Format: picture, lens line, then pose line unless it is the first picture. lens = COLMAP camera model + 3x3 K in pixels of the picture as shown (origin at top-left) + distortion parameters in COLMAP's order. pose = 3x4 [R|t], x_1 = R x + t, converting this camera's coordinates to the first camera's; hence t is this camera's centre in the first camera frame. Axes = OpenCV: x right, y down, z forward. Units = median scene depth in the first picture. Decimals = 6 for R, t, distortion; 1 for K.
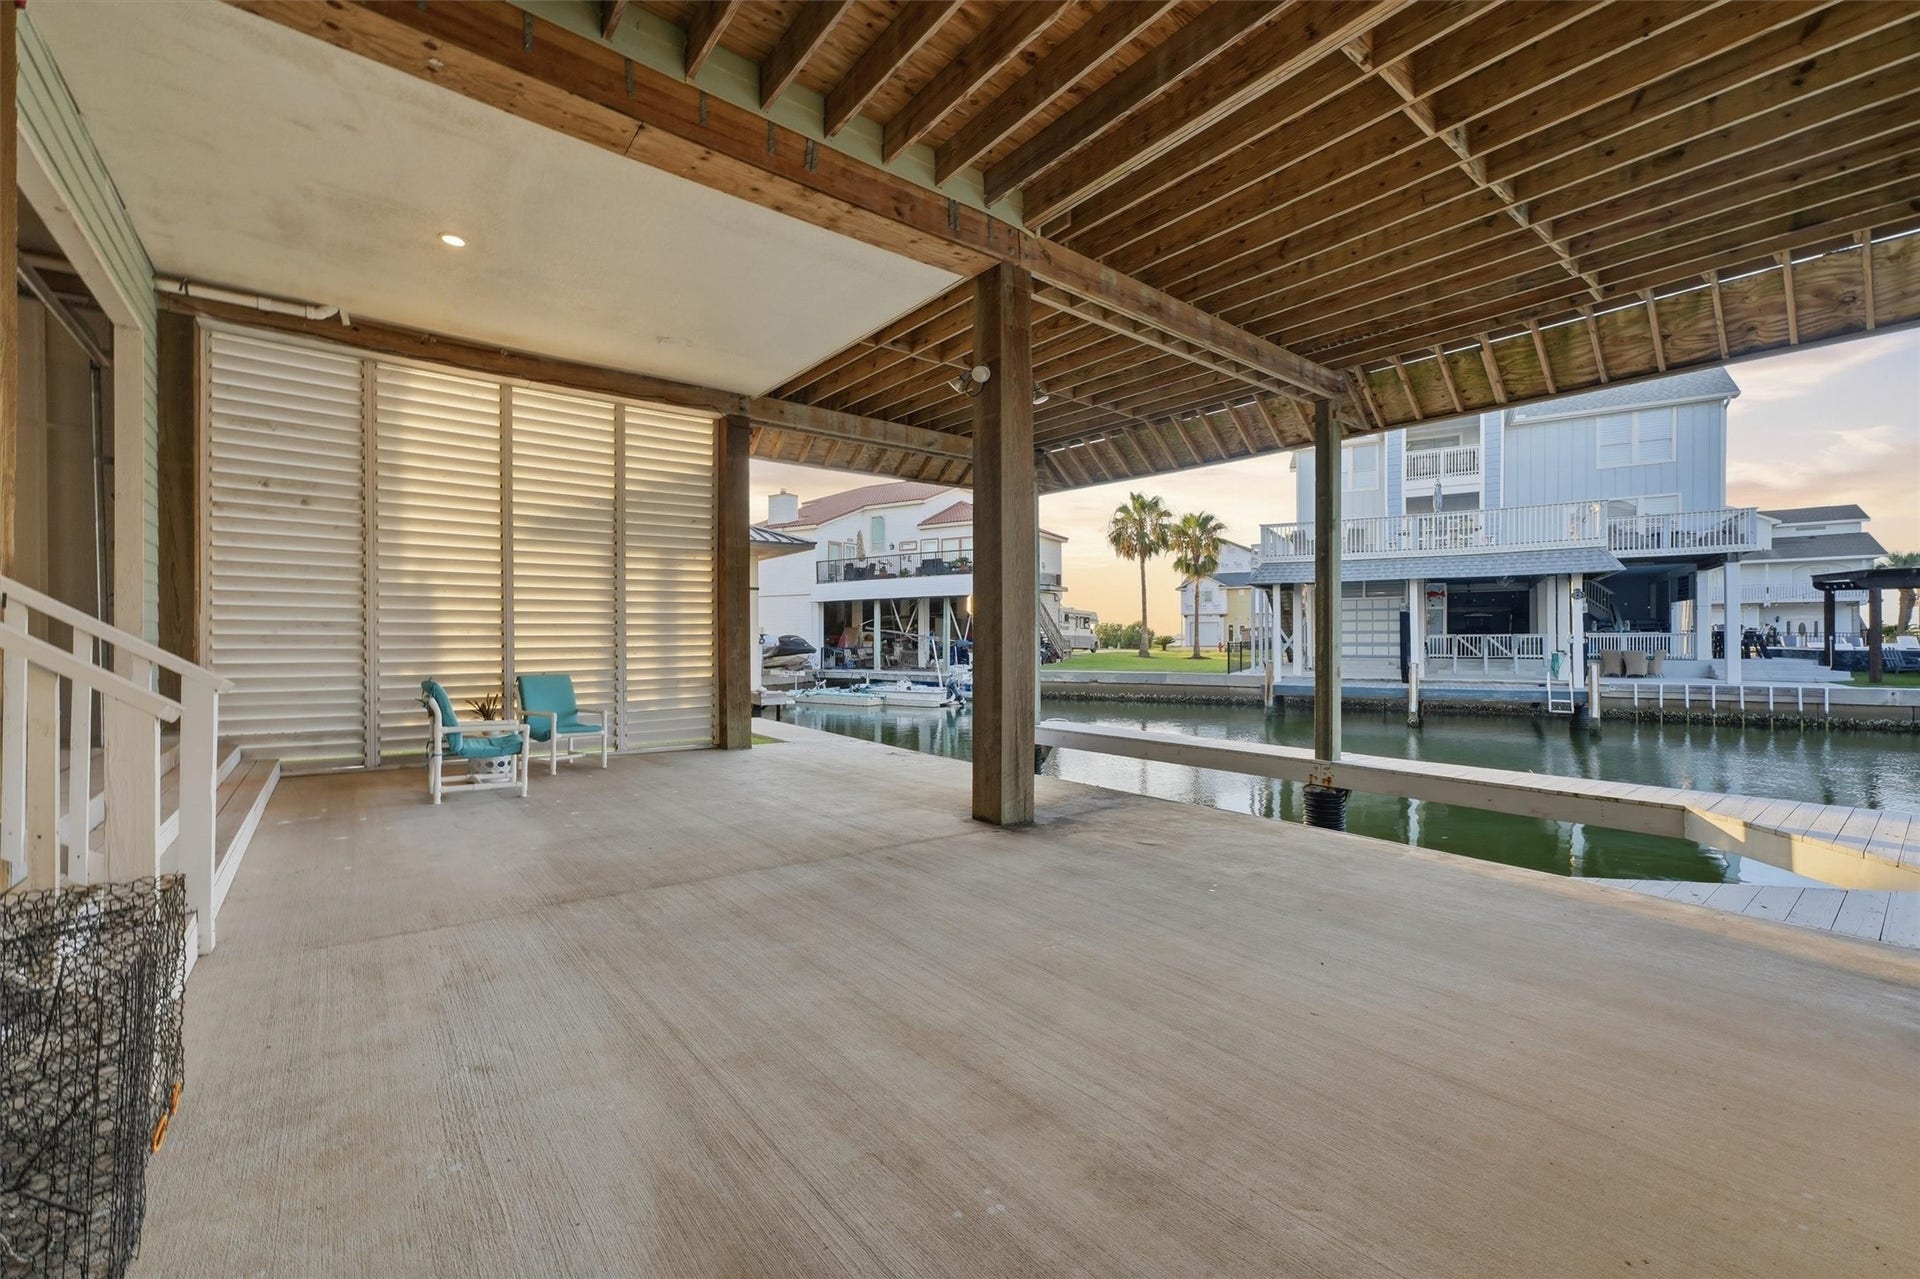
lens RADIAL K [[785.6, 0, 960.0], [0, 785.6, 639.5], [0, 0, 1]] dist [0.021643, -0.007349]
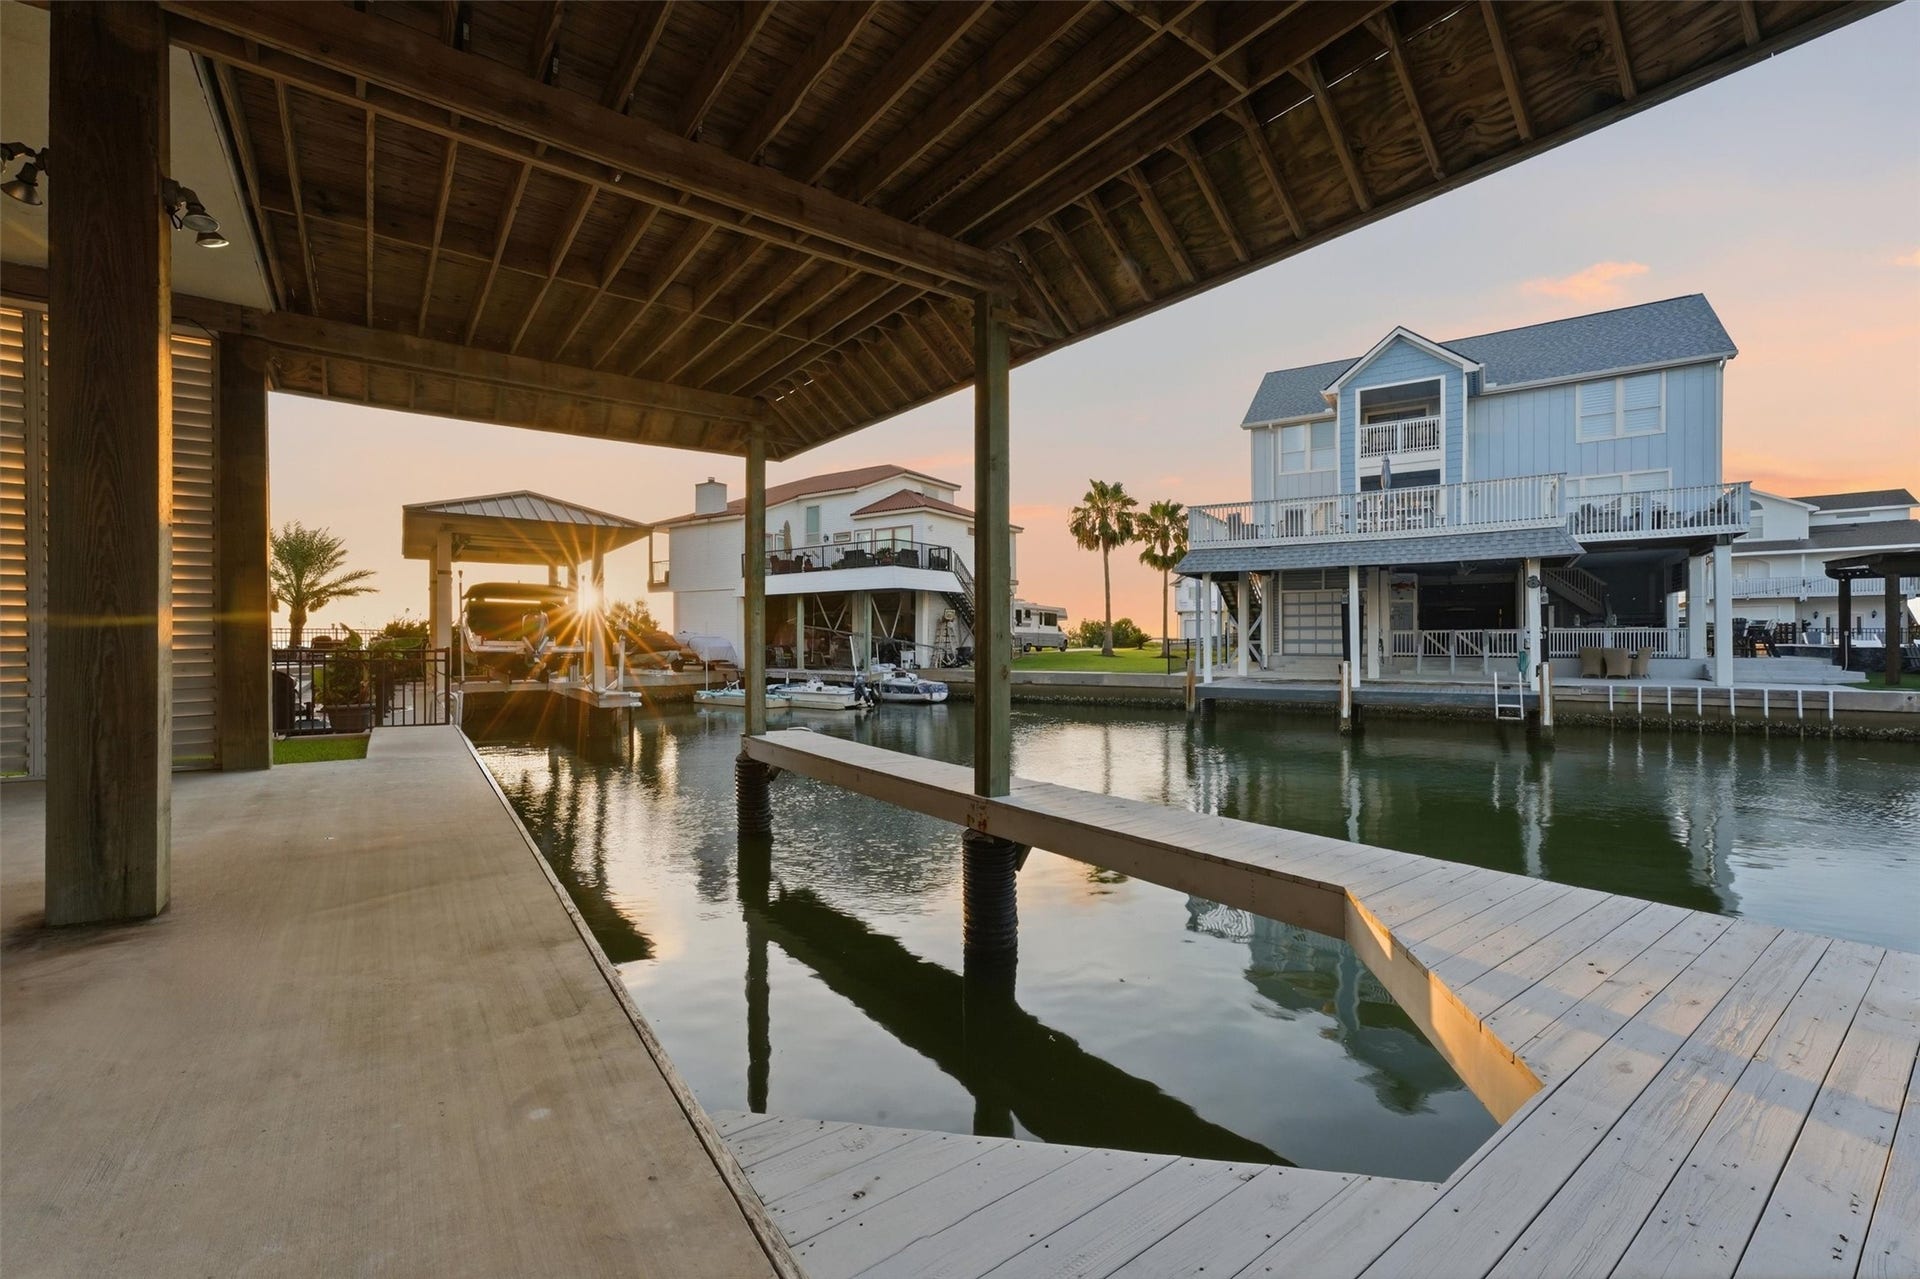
lens RADIAL K [[810.0, 0, 921.2], [0, 810.0, 636.2], [0, 0, 1]] dist [-0.000687, -0.000012]
pose [[0.998877, -0.000057, -0.047372, 0.116955], [-0.000105, 0.999994, -0.003412, 0.003847], [0.047372, 0.003413, 0.998871, 0.067476]]
